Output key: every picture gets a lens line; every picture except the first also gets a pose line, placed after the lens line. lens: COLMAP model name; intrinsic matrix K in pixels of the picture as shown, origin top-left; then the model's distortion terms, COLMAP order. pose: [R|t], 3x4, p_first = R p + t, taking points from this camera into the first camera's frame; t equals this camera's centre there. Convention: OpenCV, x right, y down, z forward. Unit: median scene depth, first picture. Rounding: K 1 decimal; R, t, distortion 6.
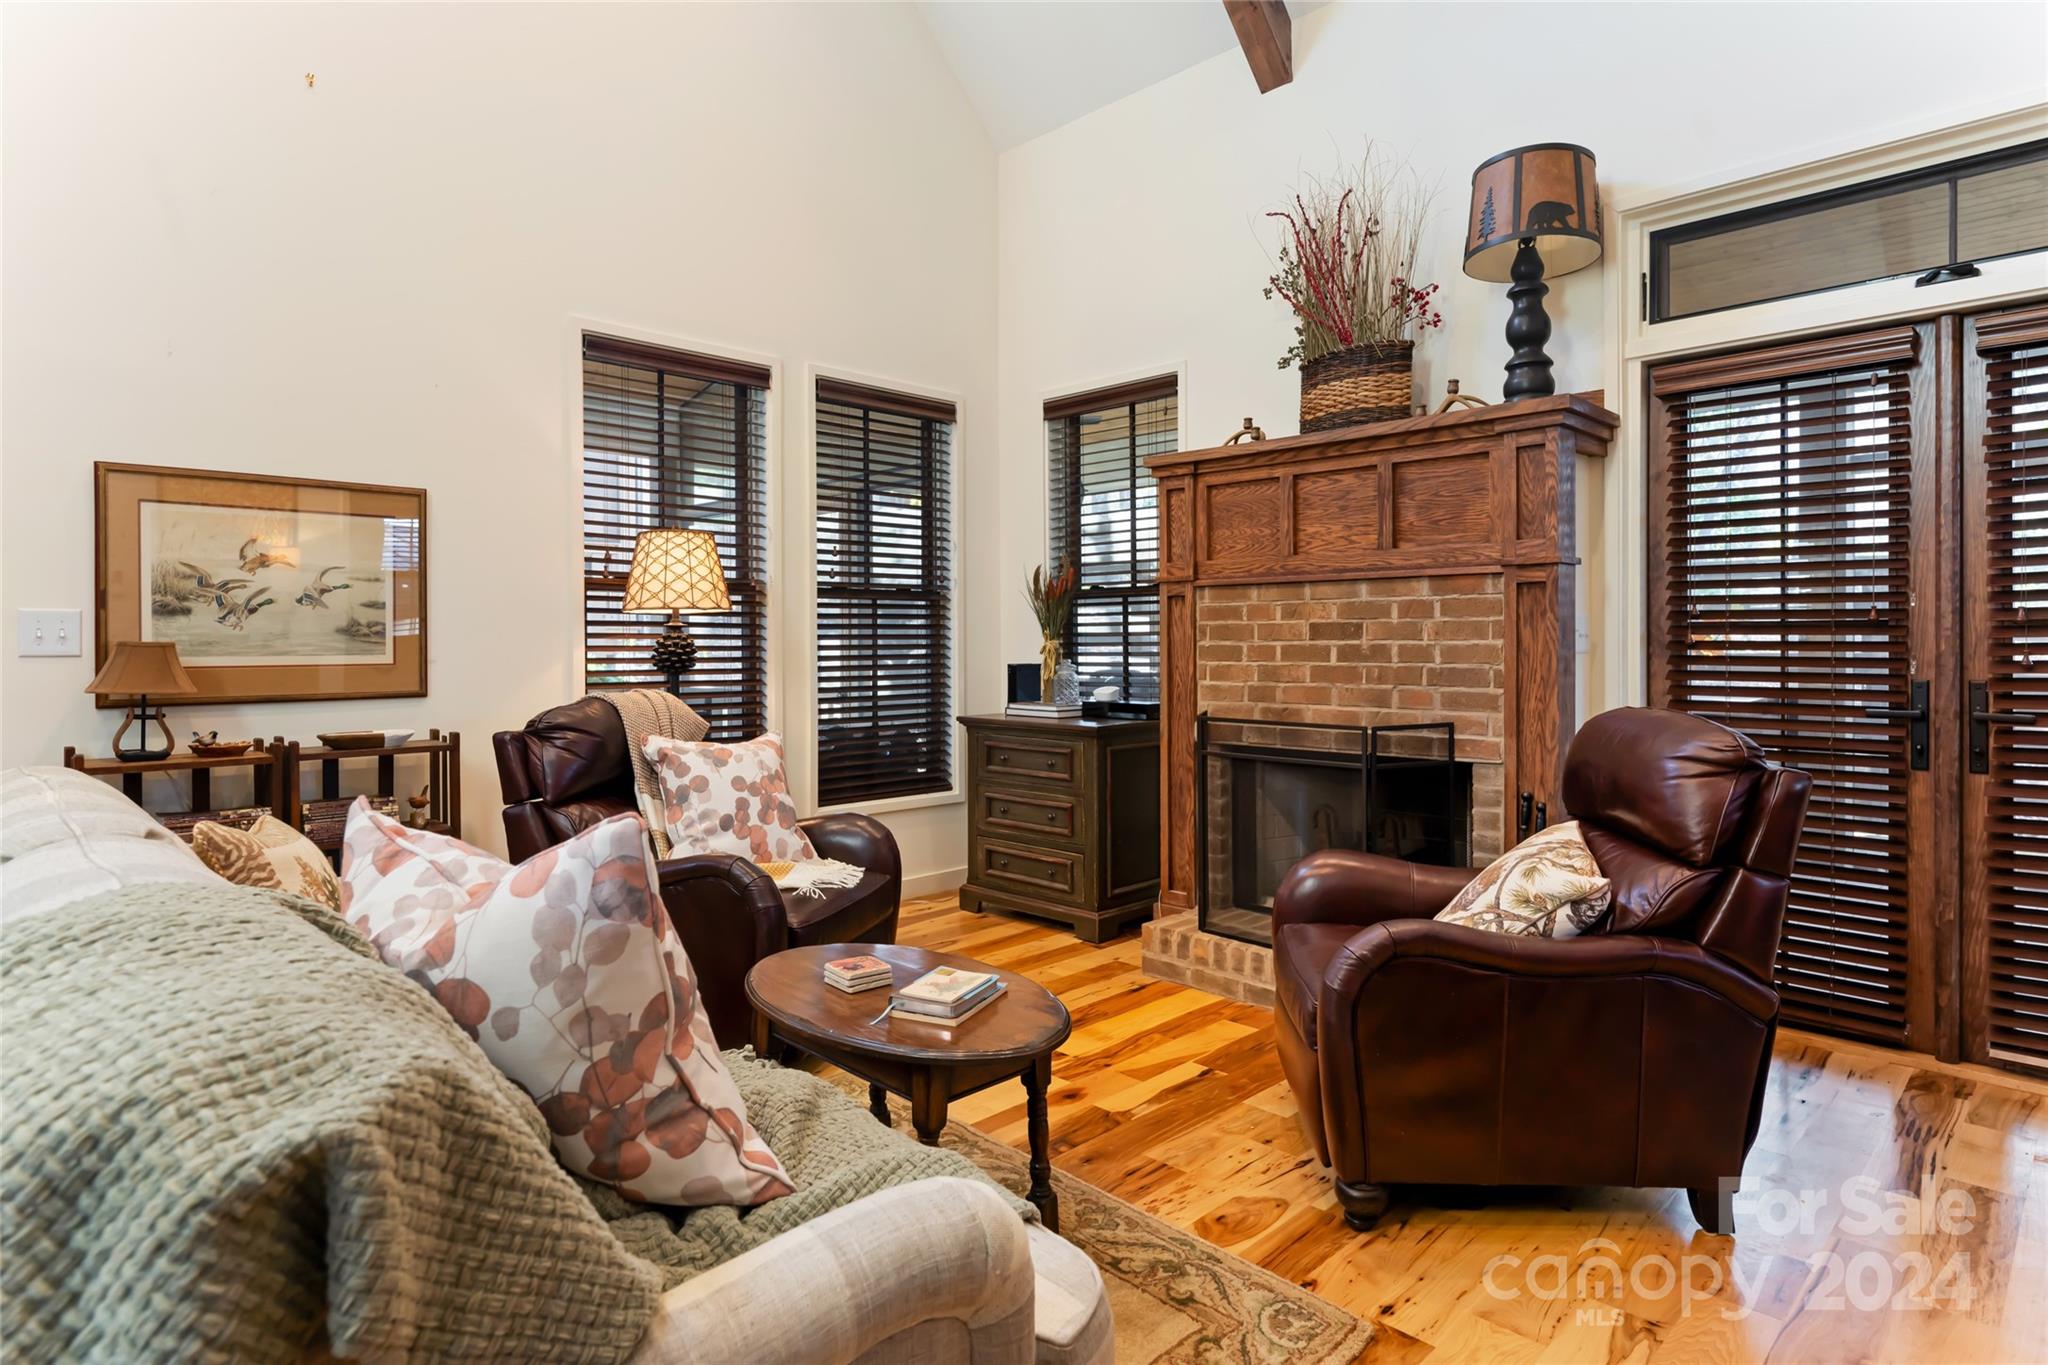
lens RADIAL K [[1151.5, 0, 1023.3], [0, 1151.5, 664.8], [0, 0, 1]] dist [-0.010586, 0.008316]
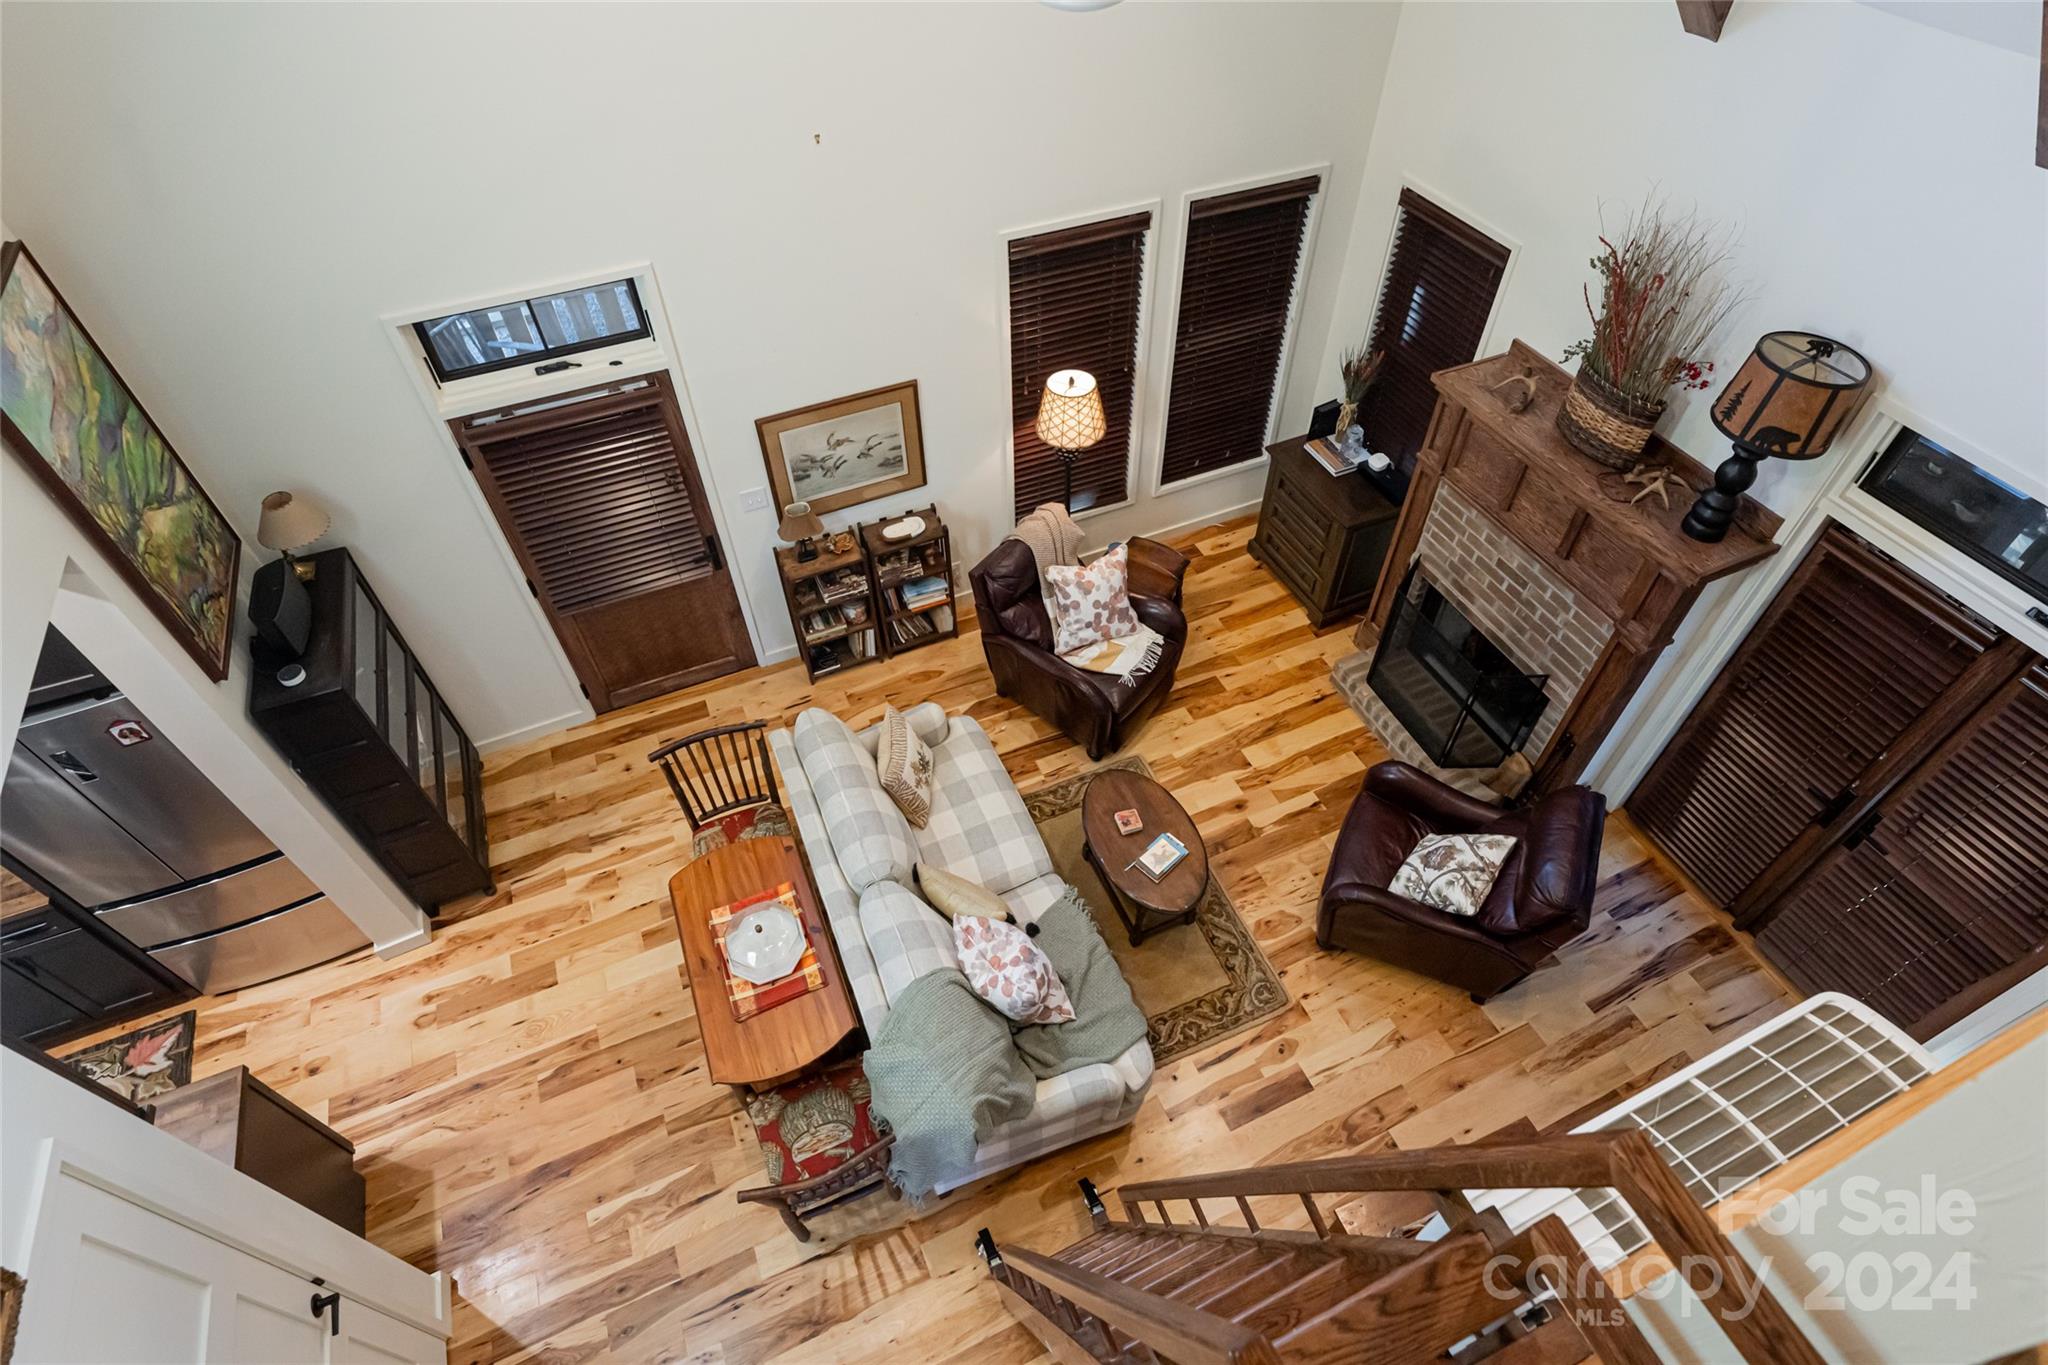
lens RADIAL K [[1041.0, 0, 982.1], [0, 1041.0, 696.5], [0, 0, 1]] dist [0.006032, -0.001790]
pose [[0.929053, 0.256590, -0.266499, 0.050644], [0.035025, 0.656131, 0.753834, -0.988965], [0.368284, -0.709685, 0.600594, -0.126339]]
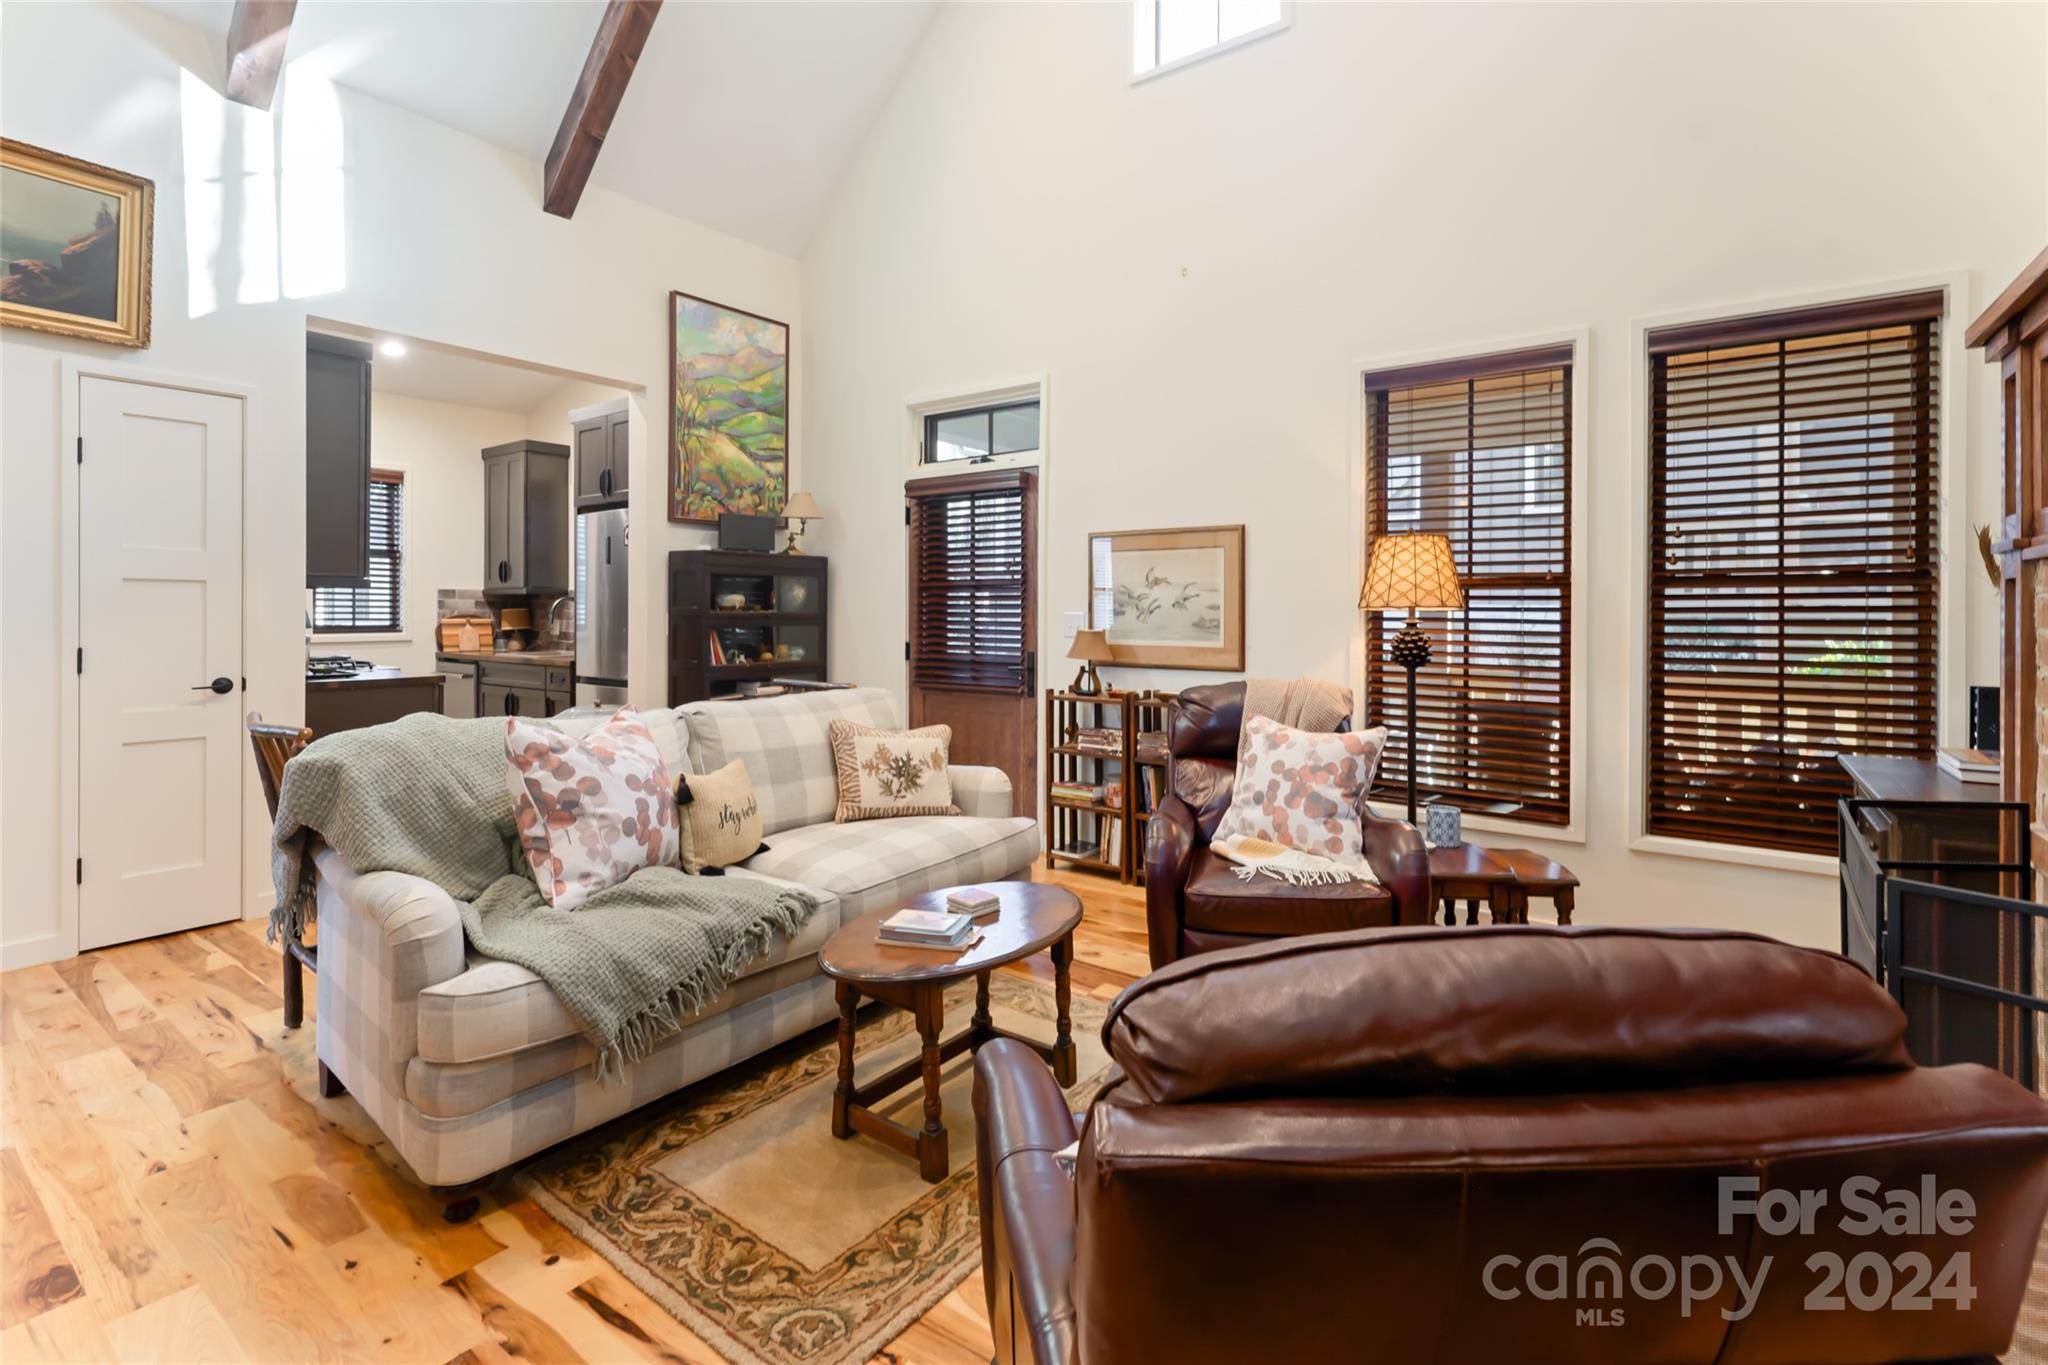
lens RADIAL K [[937.9, 0, 997.5], [0, 937.9, 620.3], [0, 0, 1]] dist [-0.016267, -0.000021]
pose [[0.143330, 0.008427, -0.989639, 0.597539], [-0.021974, 0.999744, 0.005330, -0.036996], [0.989431, 0.020983, 0.143478, 0.577713]]
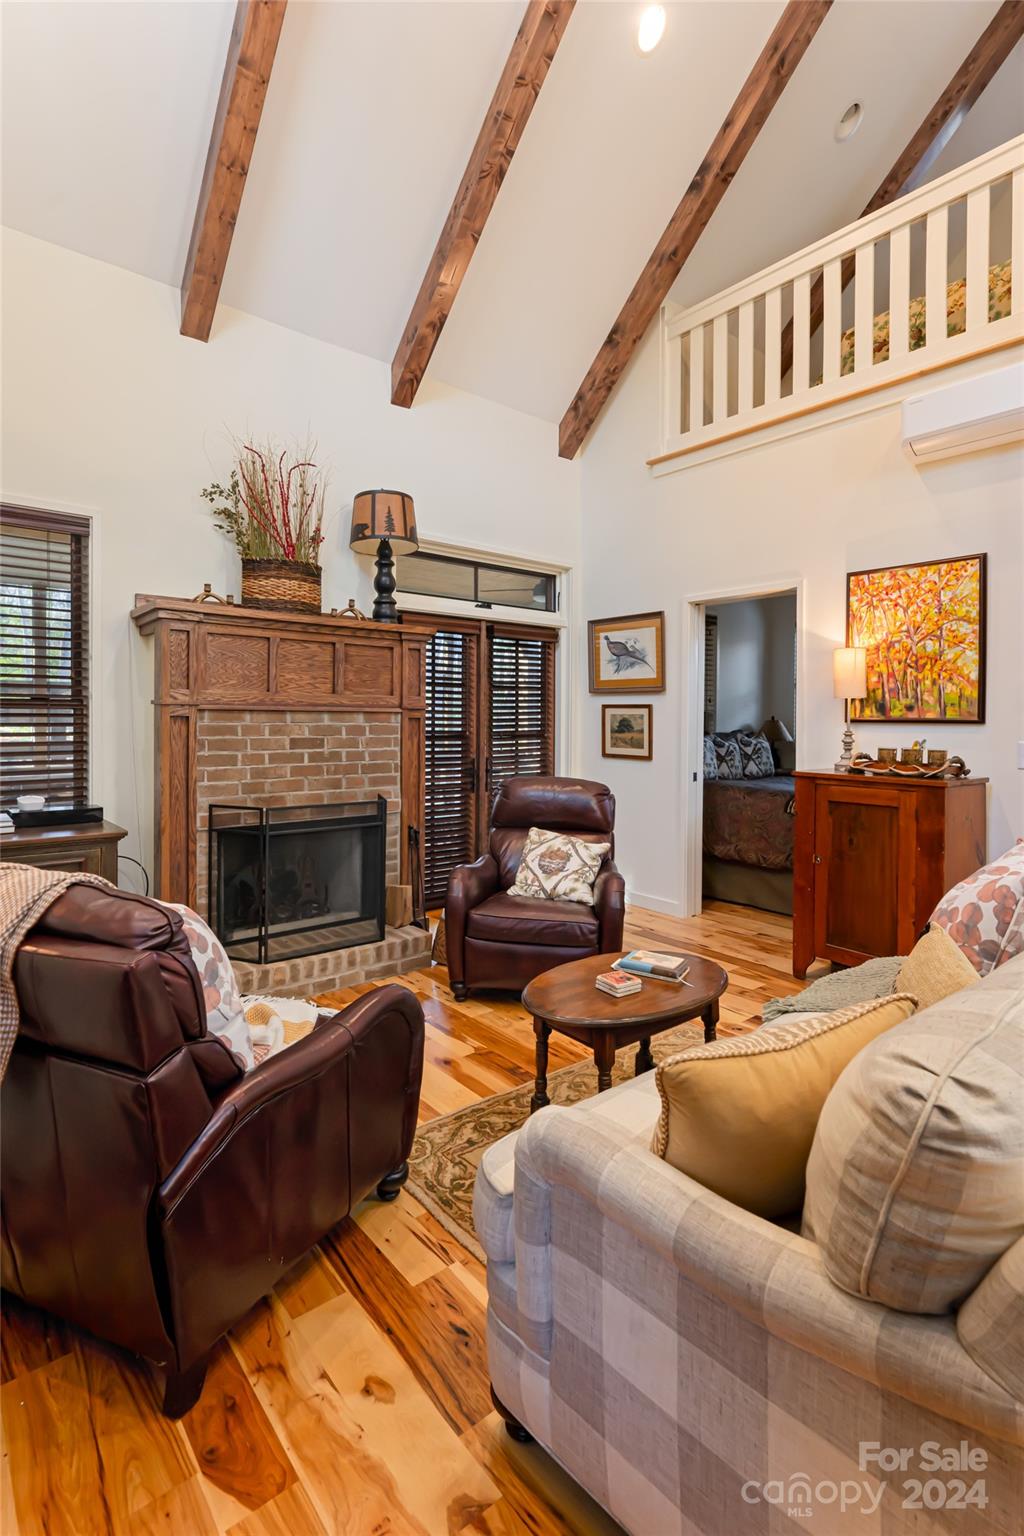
lens RADIAL K [[737.1, 0, 494.7], [0, 737.1, 738.0], [0, 0, 1]] dist [-0.013299, 0.001605]
pose [[0.072722, -0.021310, 0.997125, -0.760729], [0.012939, 0.999708, 0.020421, -0.057717], [-0.997268, 0.011417, 0.072976, 0.723153]]
